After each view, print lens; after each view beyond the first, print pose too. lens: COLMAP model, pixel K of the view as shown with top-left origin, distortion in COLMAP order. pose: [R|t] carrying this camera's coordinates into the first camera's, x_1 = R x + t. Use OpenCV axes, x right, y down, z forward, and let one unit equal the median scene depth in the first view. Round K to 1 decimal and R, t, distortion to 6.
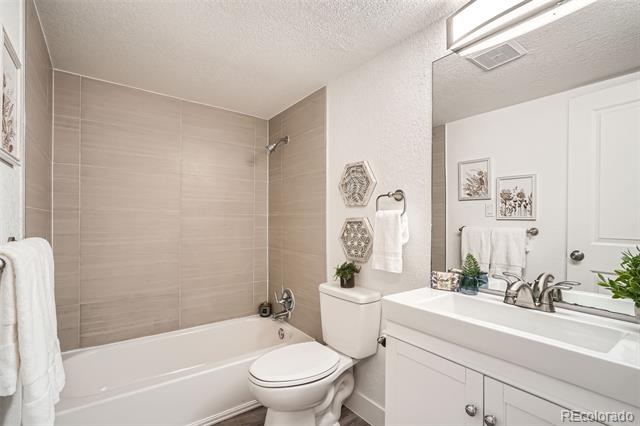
lens RADIAL K [[293.5, 0, 317.5], [0, 293.5, 218.1], [0, 0, 1]] dist [0.007347, -0.003595]
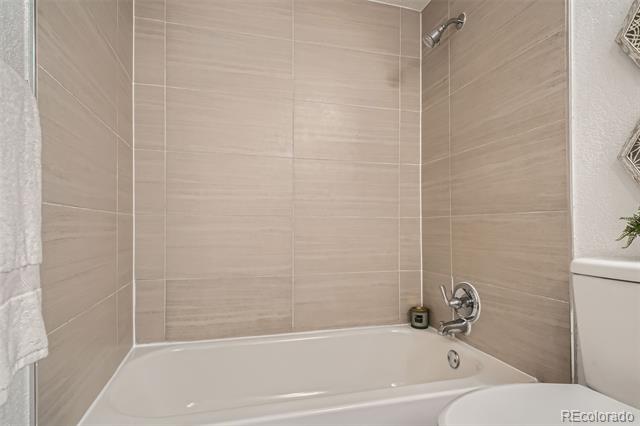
lens RADIAL K [[361.5, 0, 322.4], [0, 361.5, 215.6], [0, 0, 1]] dist [0.017328, -0.000558]
pose [[0.936768, -0.007627, -0.349868, -0.113642], [0.005931, 0.999965, -0.005919, 0.116337], [0.349901, 0.003470, 0.936780, 0.247293]]
